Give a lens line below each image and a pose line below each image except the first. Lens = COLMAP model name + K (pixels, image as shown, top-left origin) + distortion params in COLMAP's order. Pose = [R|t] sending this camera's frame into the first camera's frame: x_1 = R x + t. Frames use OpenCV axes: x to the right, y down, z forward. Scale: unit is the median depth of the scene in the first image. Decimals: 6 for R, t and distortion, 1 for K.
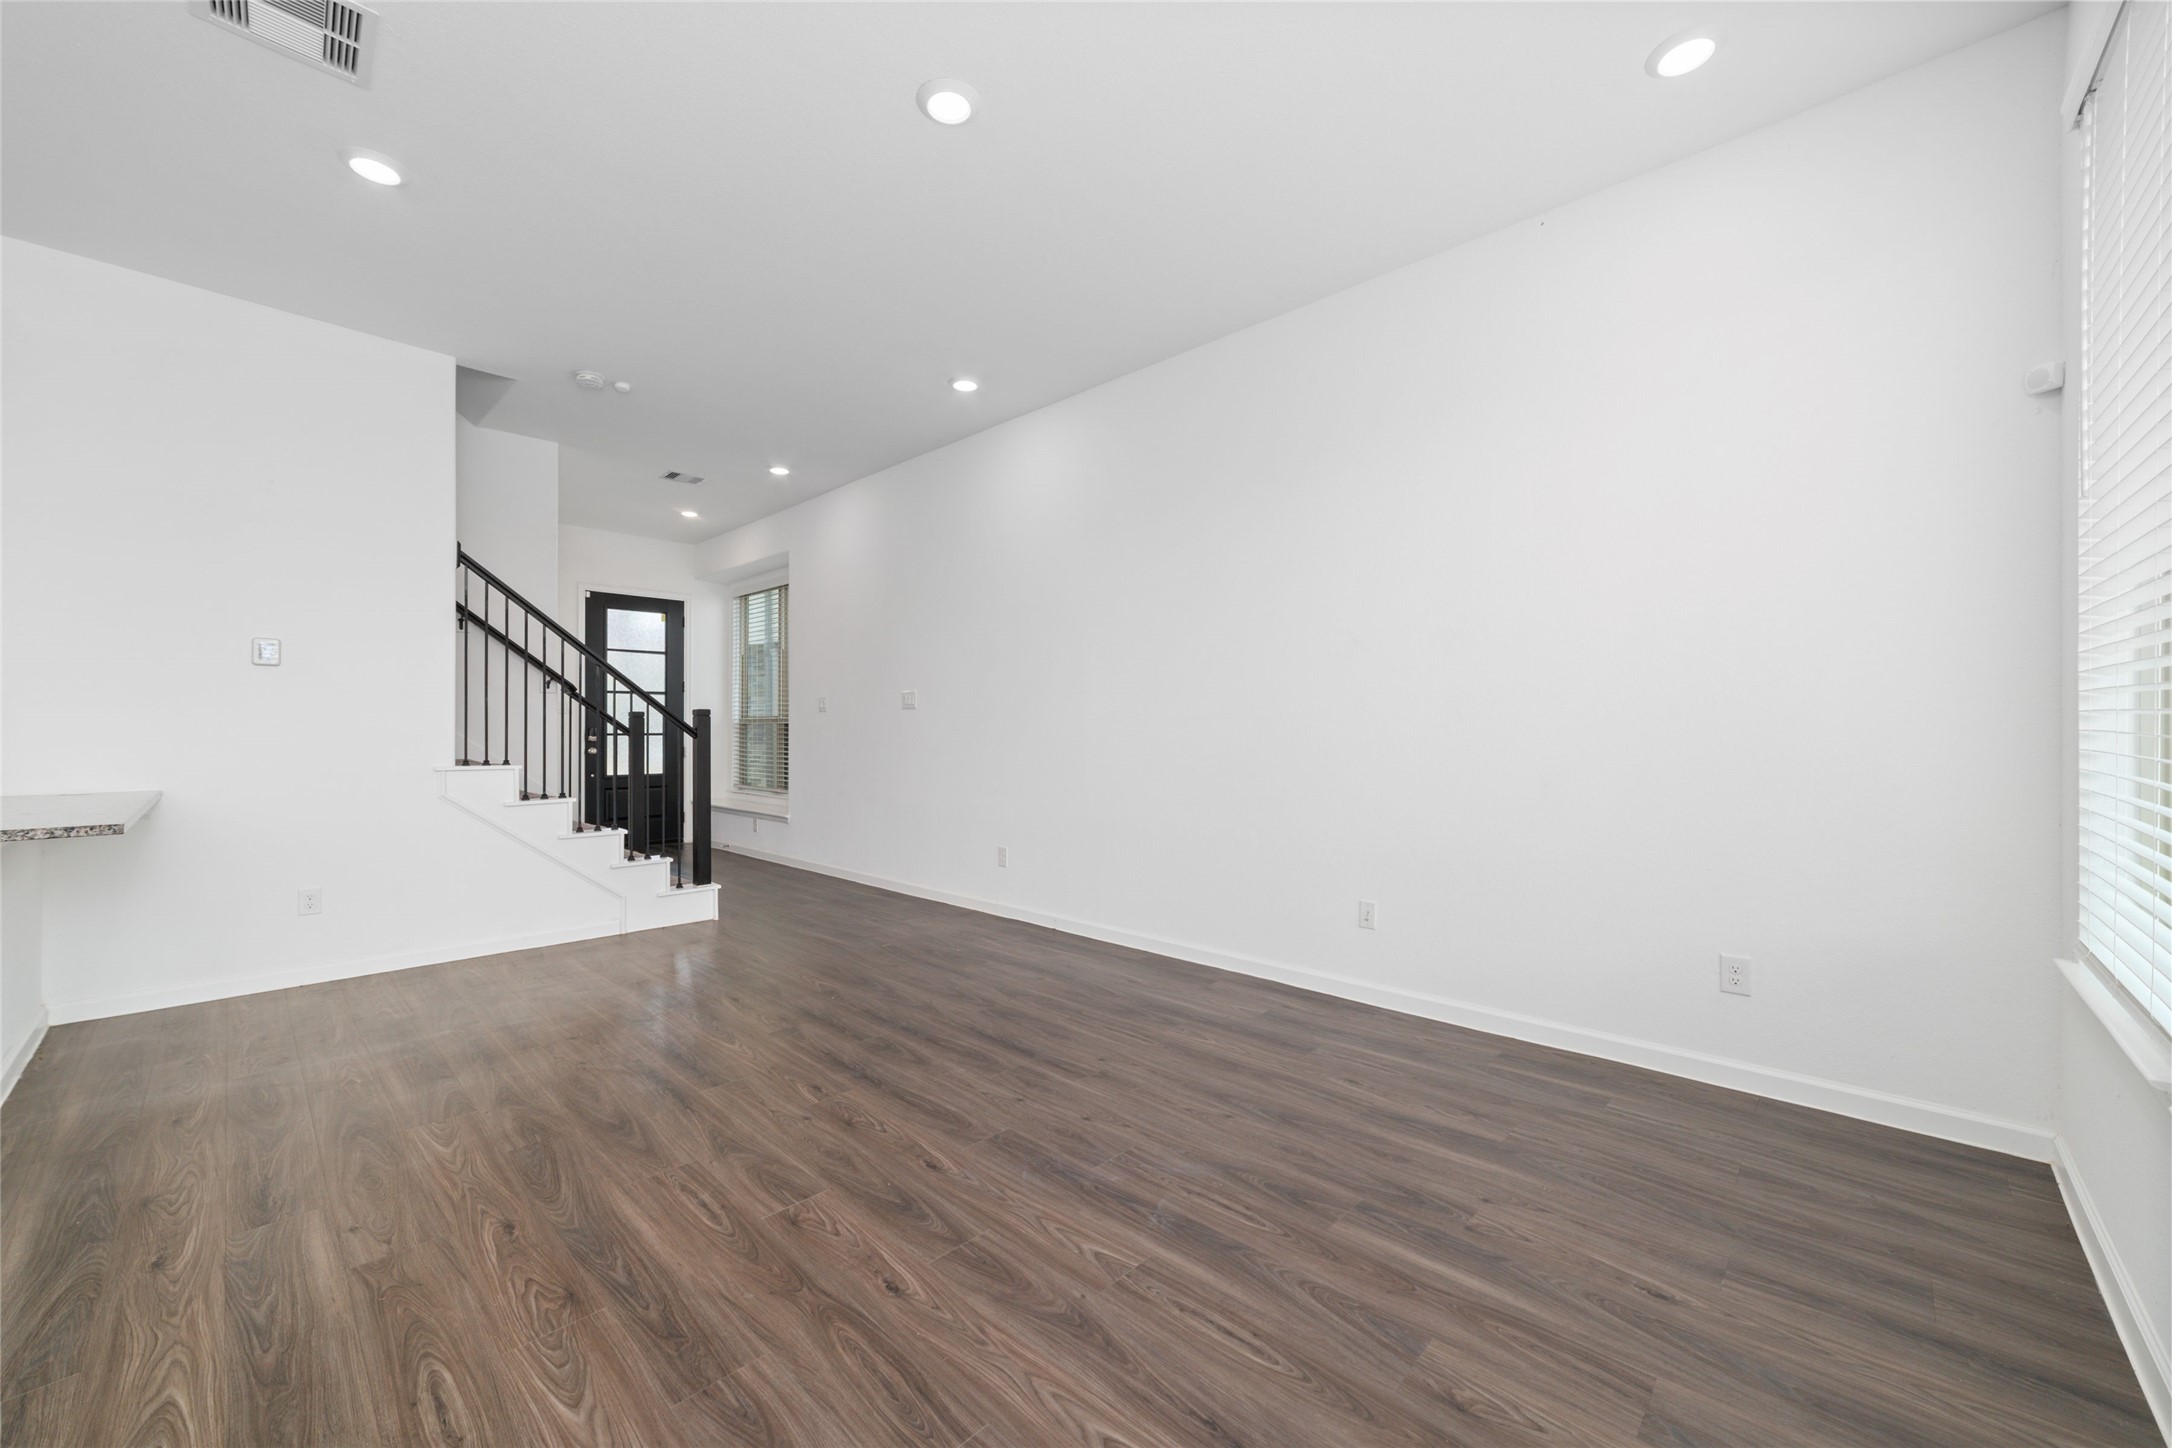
lens RADIAL K [[833.3, 0, 1081.7], [0, 833.3, 728.6], [0, 0, 1]] dist [-0.020425, 0.005459]
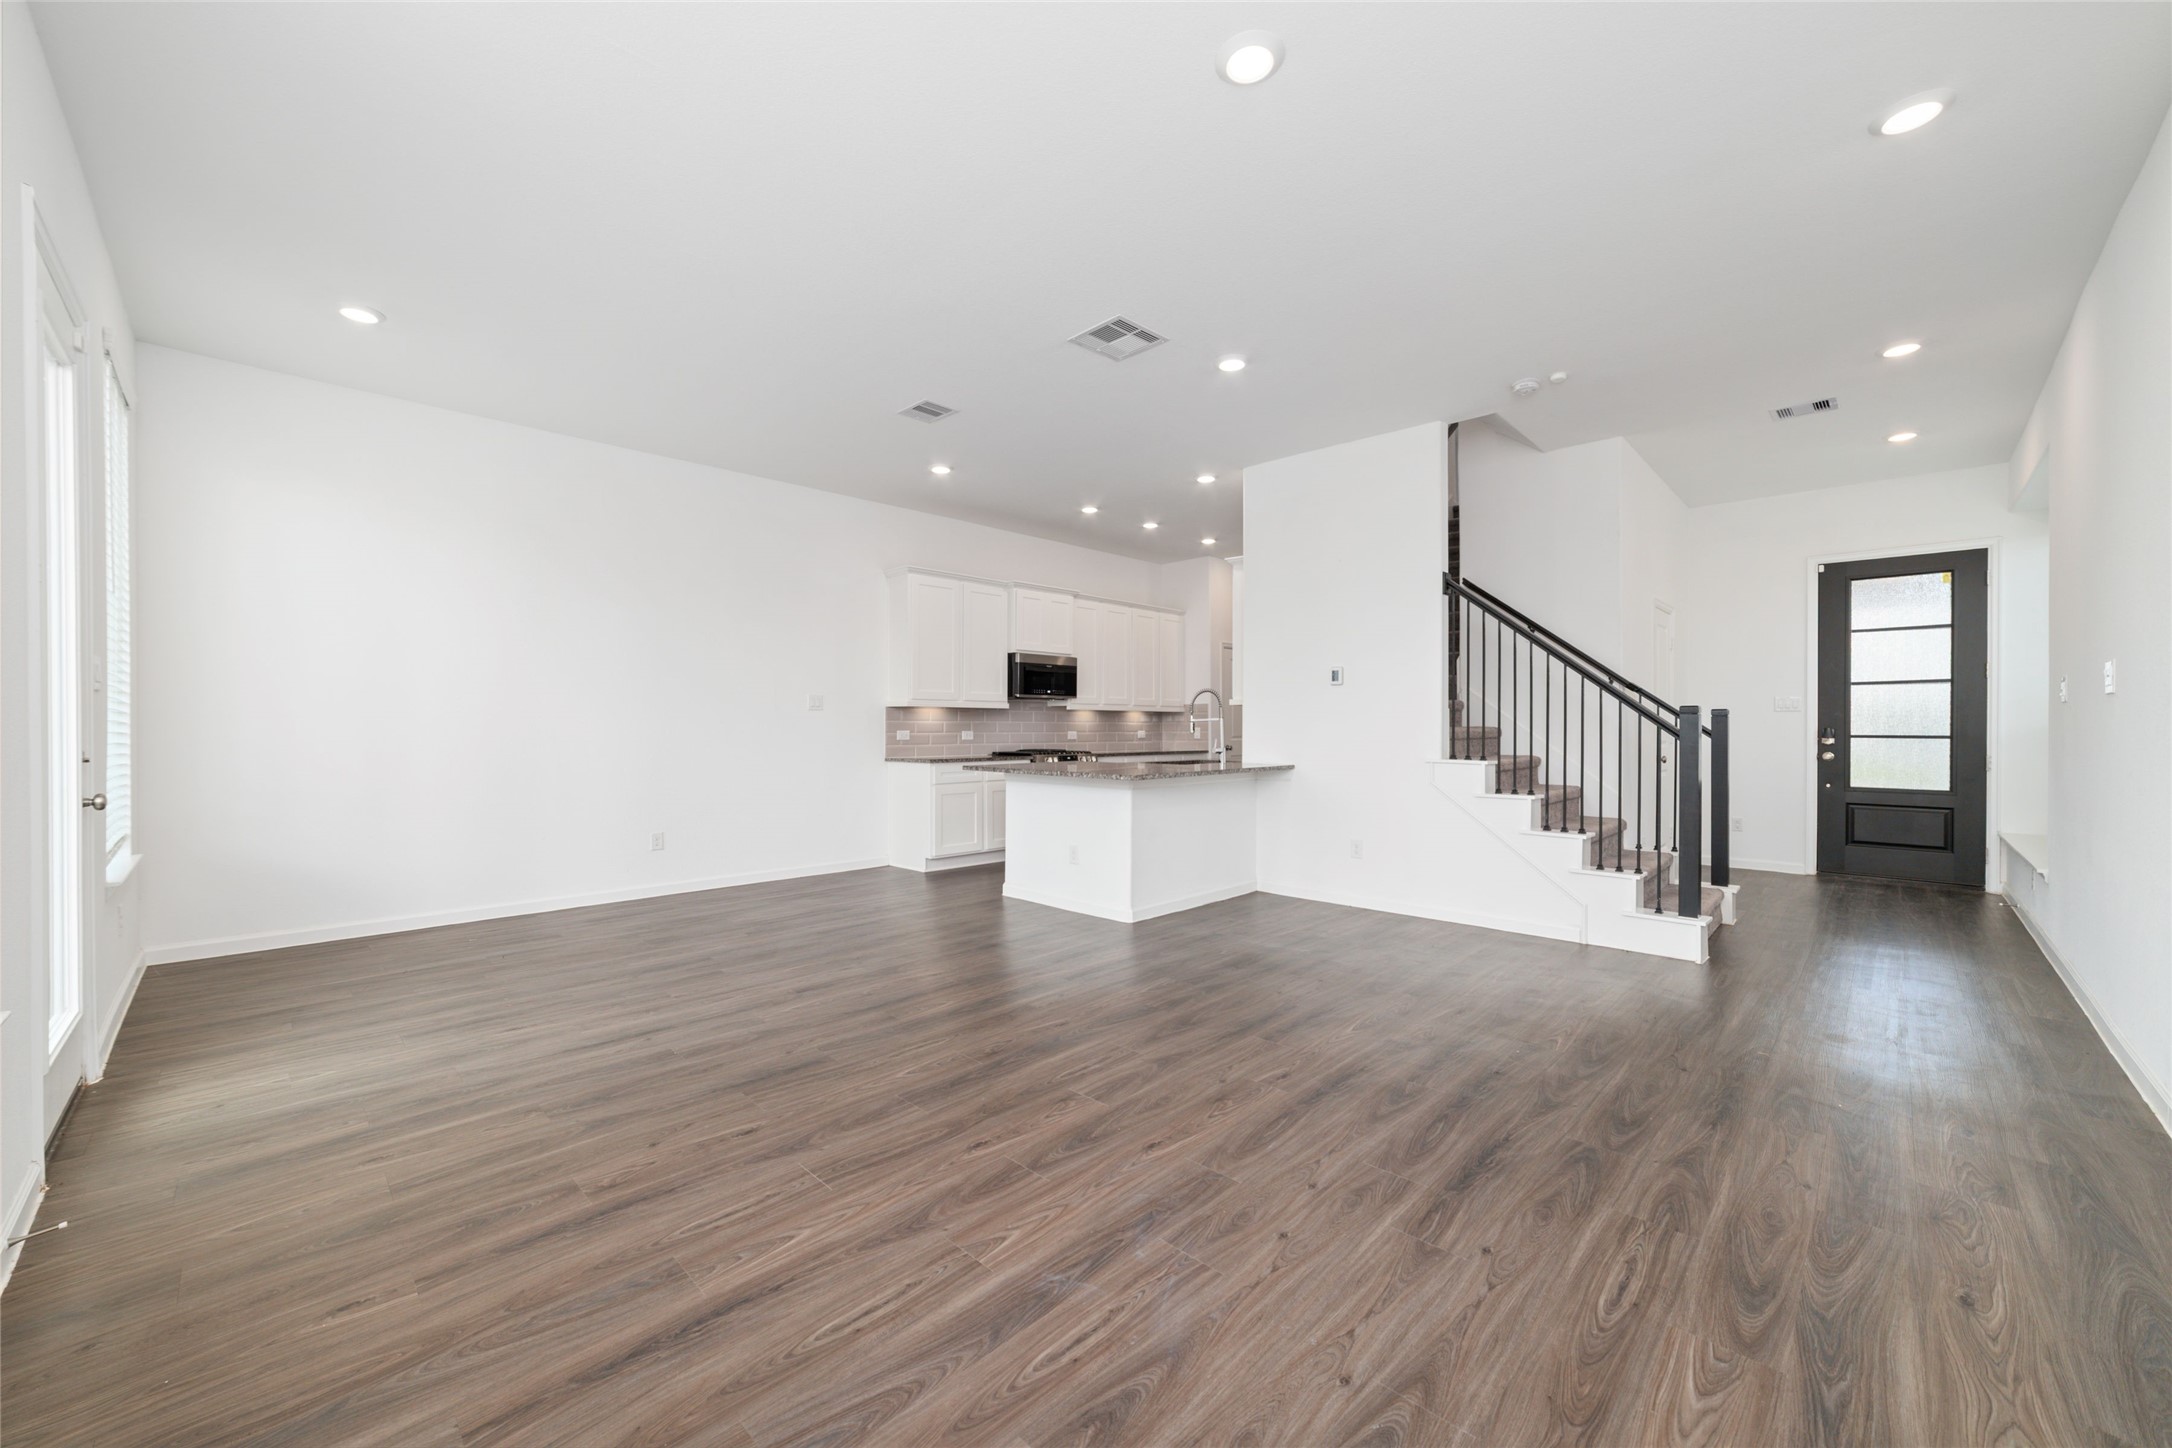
lens RADIAL K [[833.3, 0, 1081.7], [0, 833.3, 728.6], [0, 0, 1]] dist [-0.020425, 0.005459]
pose [[-0.014010, 0.002935, -0.999898, 0.777054], [-0.002460, 0.999993, 0.002970, -0.003933], [0.999899, 0.002502, -0.014003, 0.823001]]
